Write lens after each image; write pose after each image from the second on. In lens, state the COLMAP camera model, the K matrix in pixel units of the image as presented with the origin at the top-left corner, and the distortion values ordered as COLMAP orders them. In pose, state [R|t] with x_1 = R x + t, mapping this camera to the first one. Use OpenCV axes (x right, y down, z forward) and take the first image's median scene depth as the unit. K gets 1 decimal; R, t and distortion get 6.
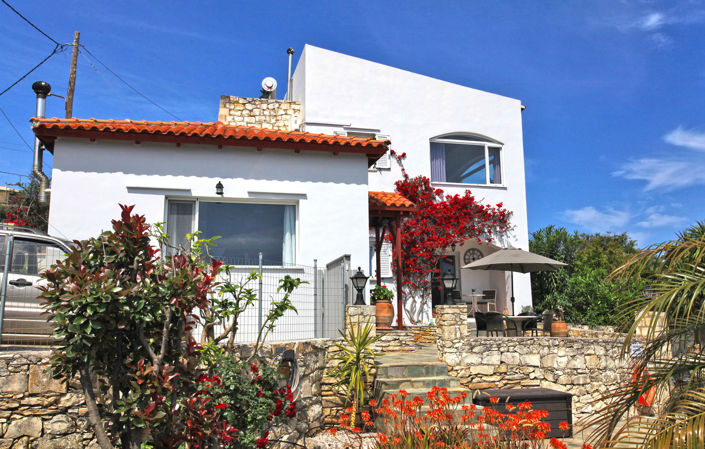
lens RADIAL K [[591.8, 0, 352.5], [0, 591.8, 224.5], [0, 0, 1]] dist [0.014033, 0.003449]
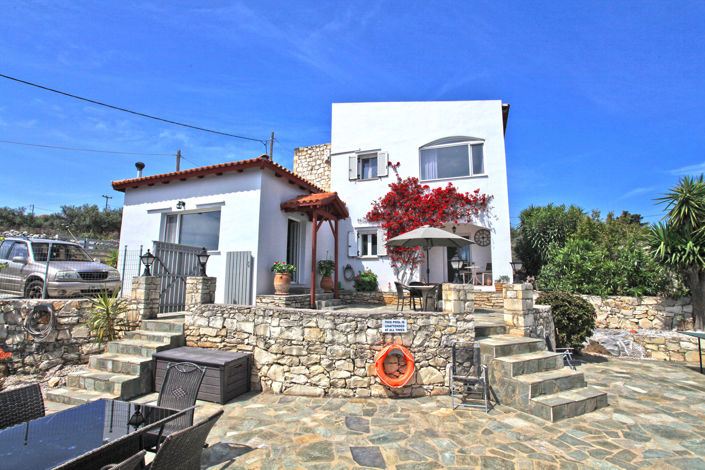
lens RADIAL K [[335.6, 0, 352.5], [0, 335.6, 235.0], [0, 0, 1]] dist [-0.078084, 0.058800]
pose [[0.821697, -0.066248, -0.566061, 0.690607], [0.077382, 0.996992, -0.004353, 0.063862], [0.564646, -0.040226, 0.824352, 0.513450]]
